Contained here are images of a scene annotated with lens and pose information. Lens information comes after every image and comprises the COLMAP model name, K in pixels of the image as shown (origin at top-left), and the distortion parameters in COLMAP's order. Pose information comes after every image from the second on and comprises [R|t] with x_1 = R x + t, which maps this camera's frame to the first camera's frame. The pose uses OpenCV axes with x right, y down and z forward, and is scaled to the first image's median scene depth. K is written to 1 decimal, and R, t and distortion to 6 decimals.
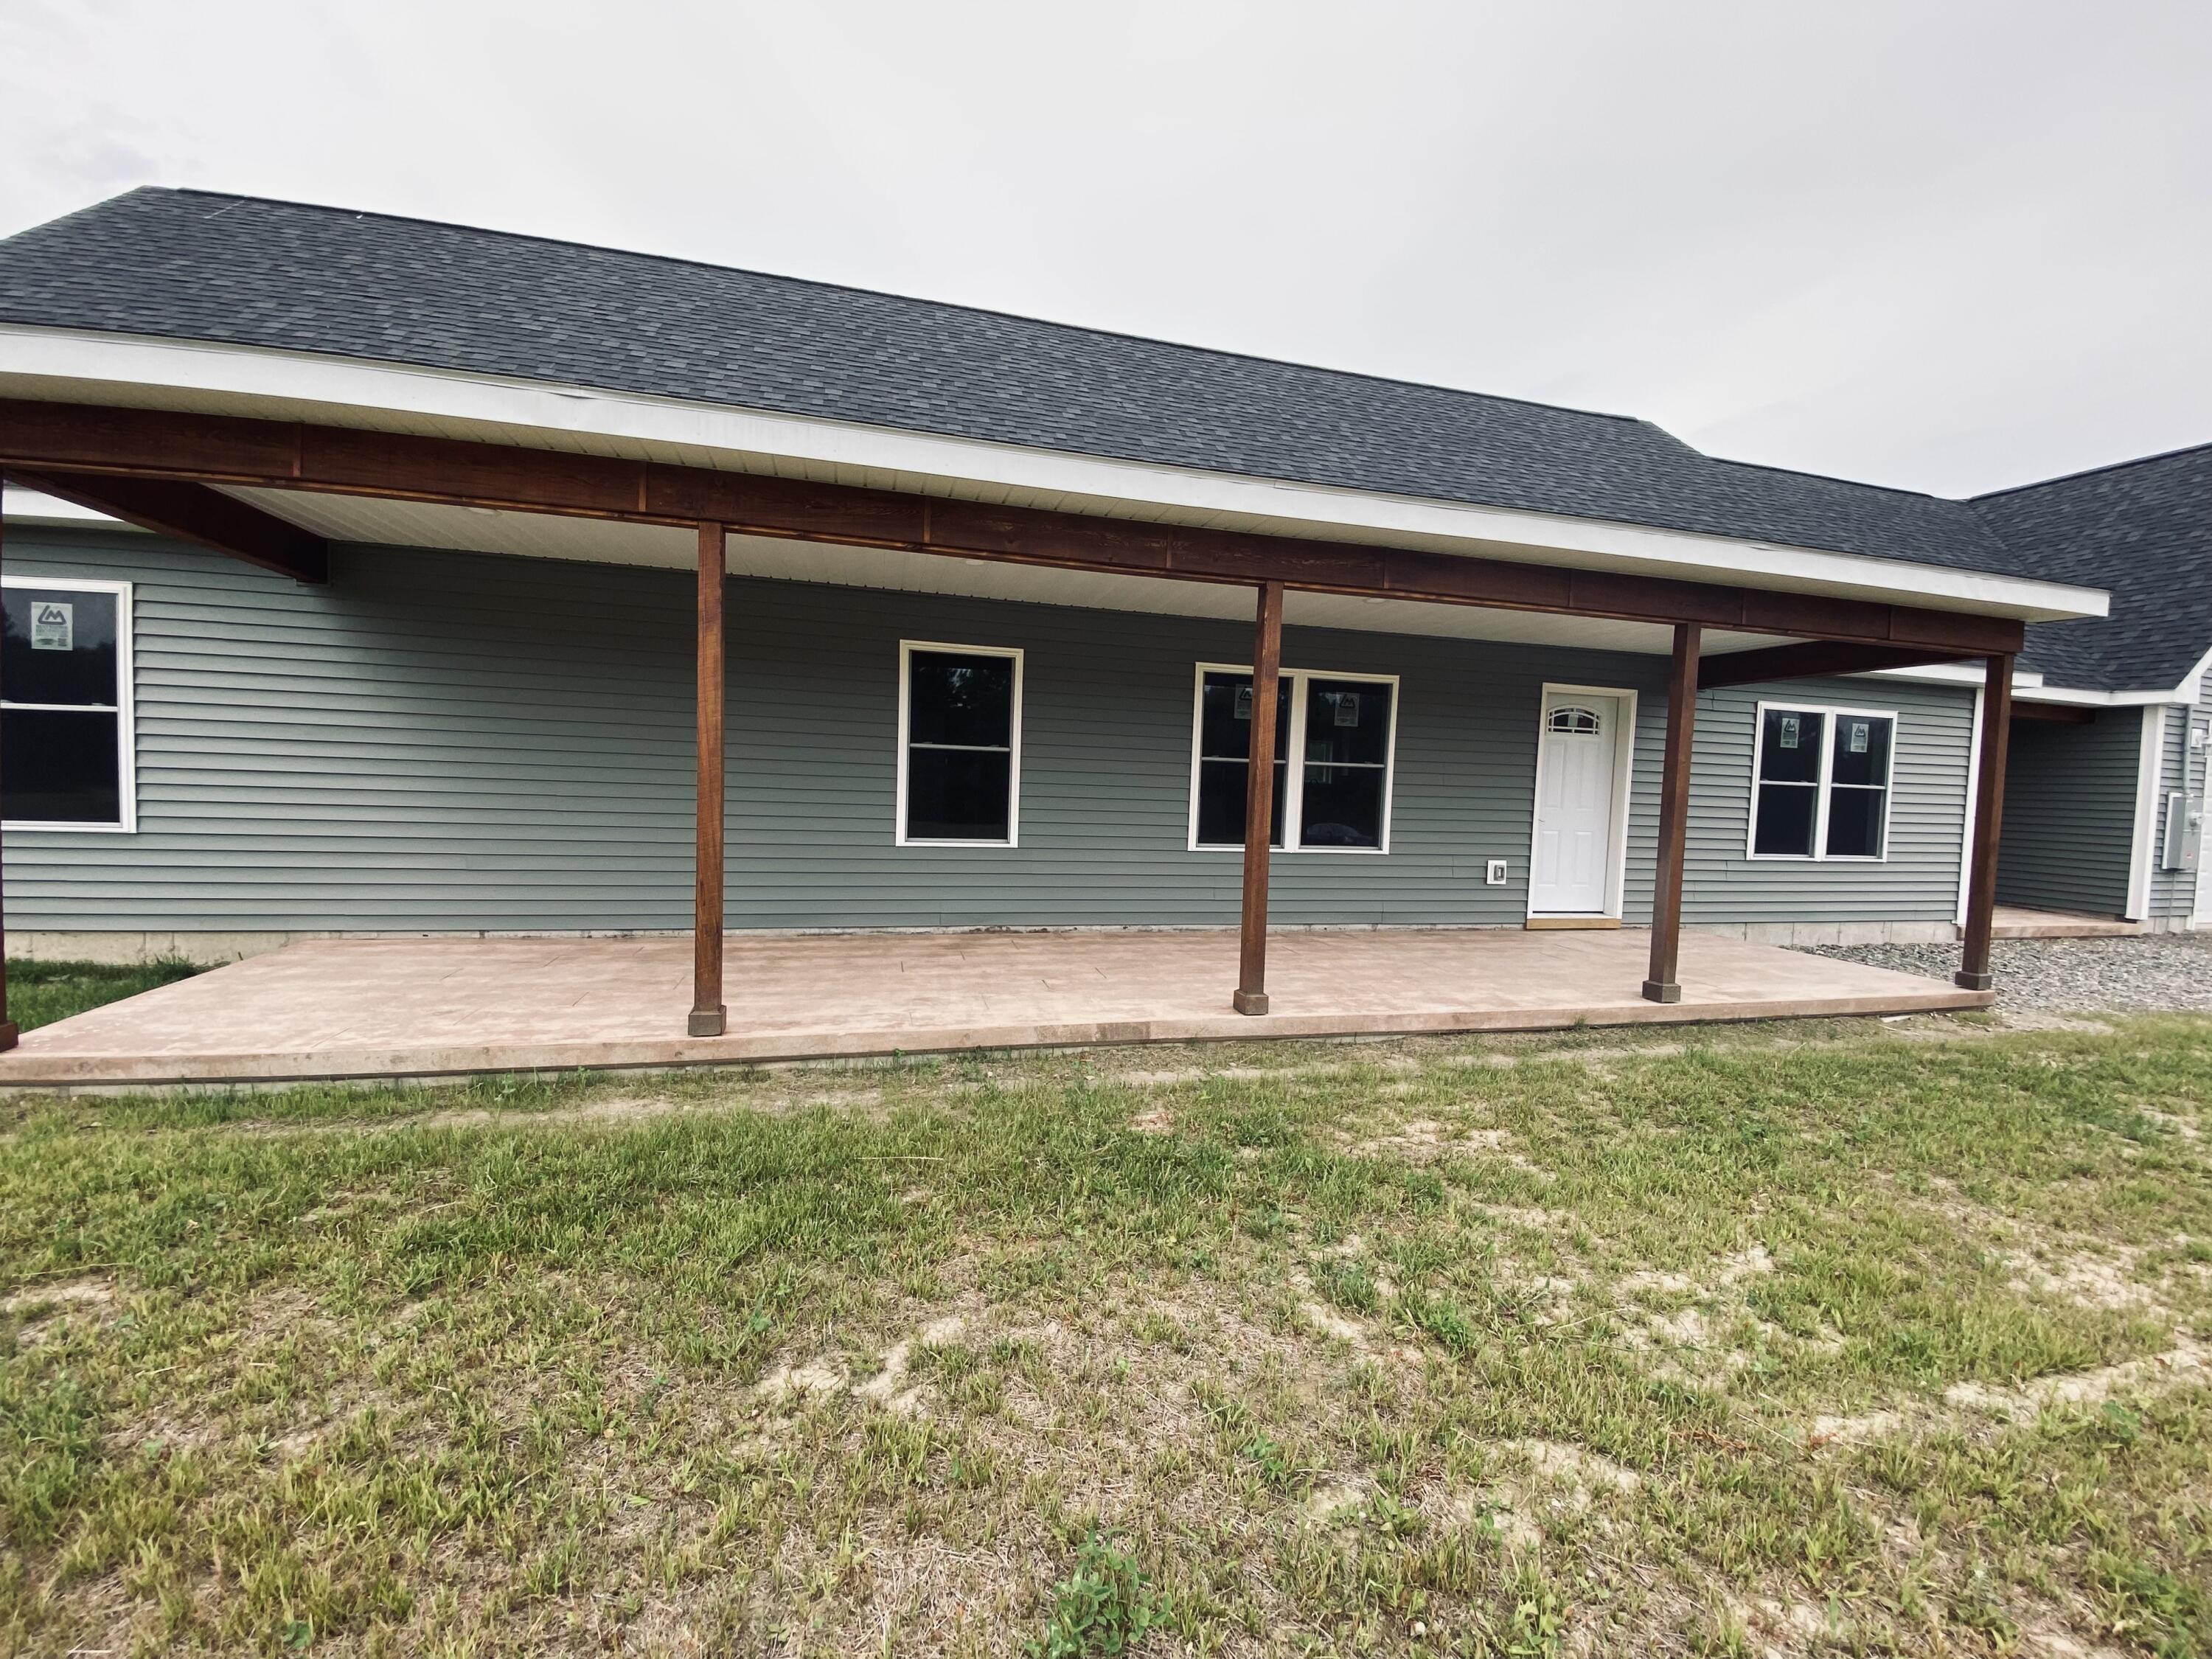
lens RADIAL K [[904.9, 0, 1106.9], [0, 904.9, 842.8], [0, 0, 1]] dist [-0.000315, -0.014390]
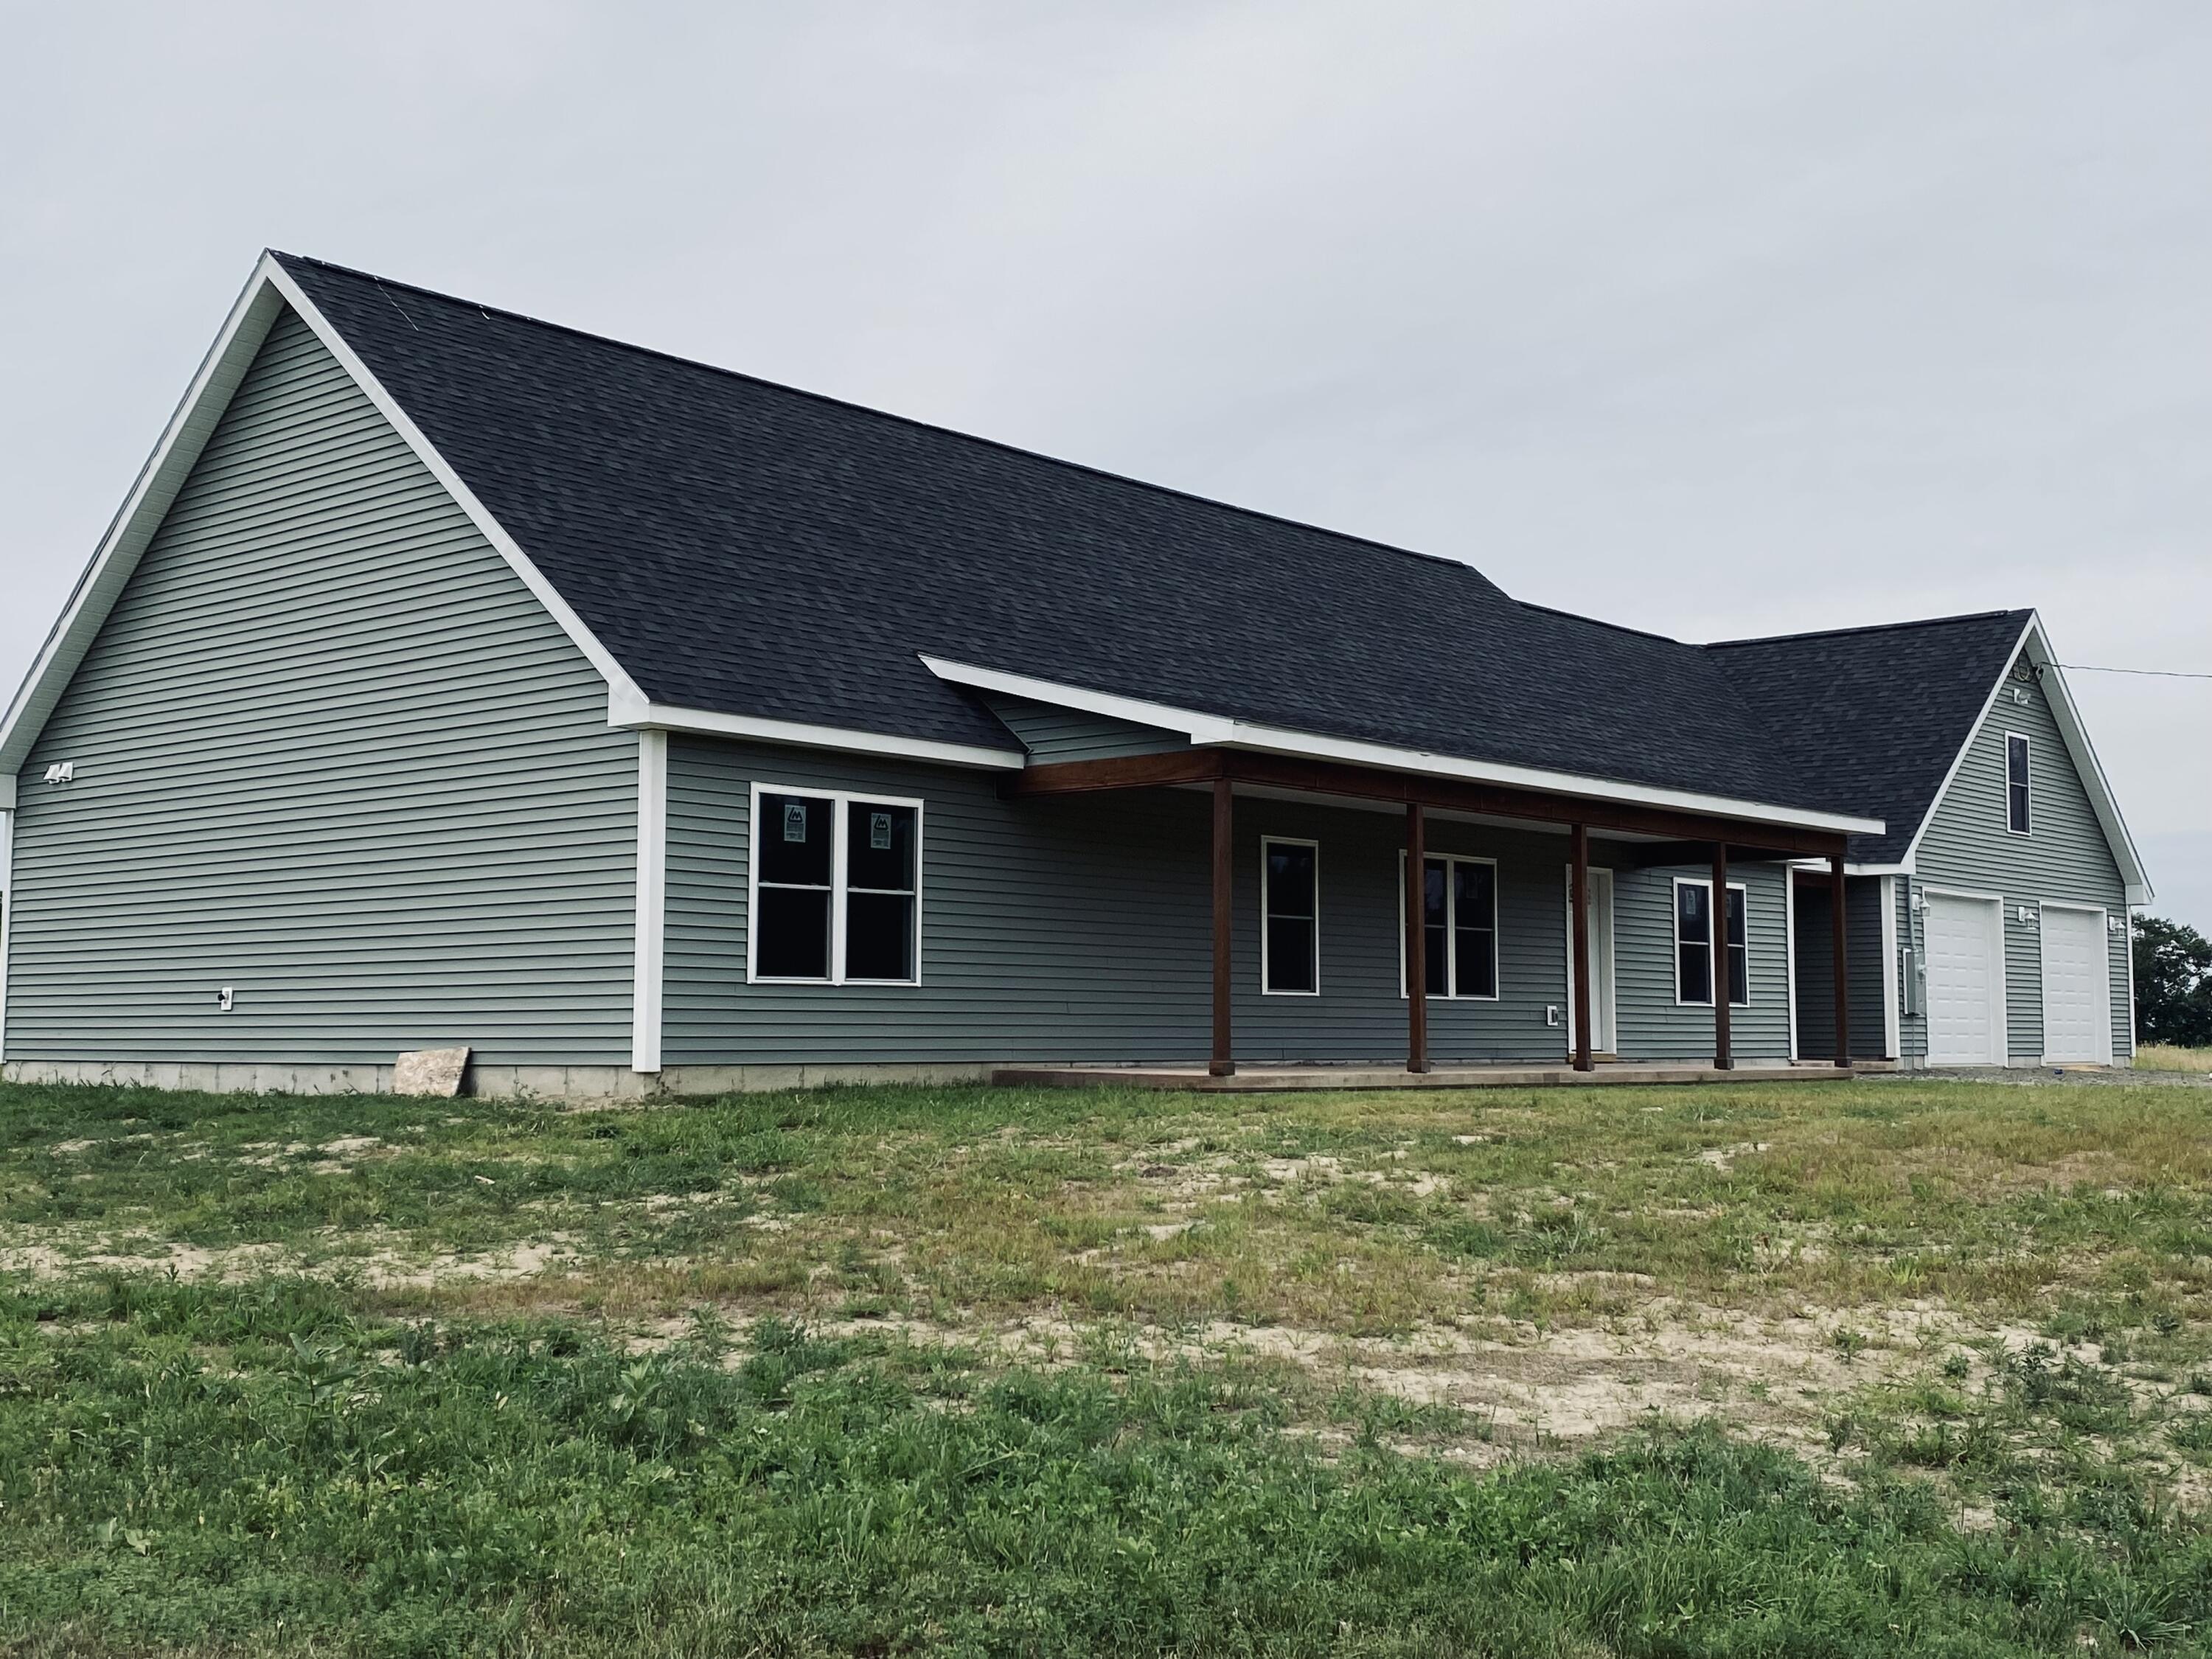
lens RADIAL K [[2510.1, 0, 1106.0], [0, 2510.1, 829.5], [0, 0, 1]] dist [0.005503, -0.004027]
pose [[0.823451, 0.015394, 0.567179, -1.580512], [0.063152, 0.990934, -0.118582, 0.116046], [-0.563862, 0.133465, 0.815013, -1.164299]]
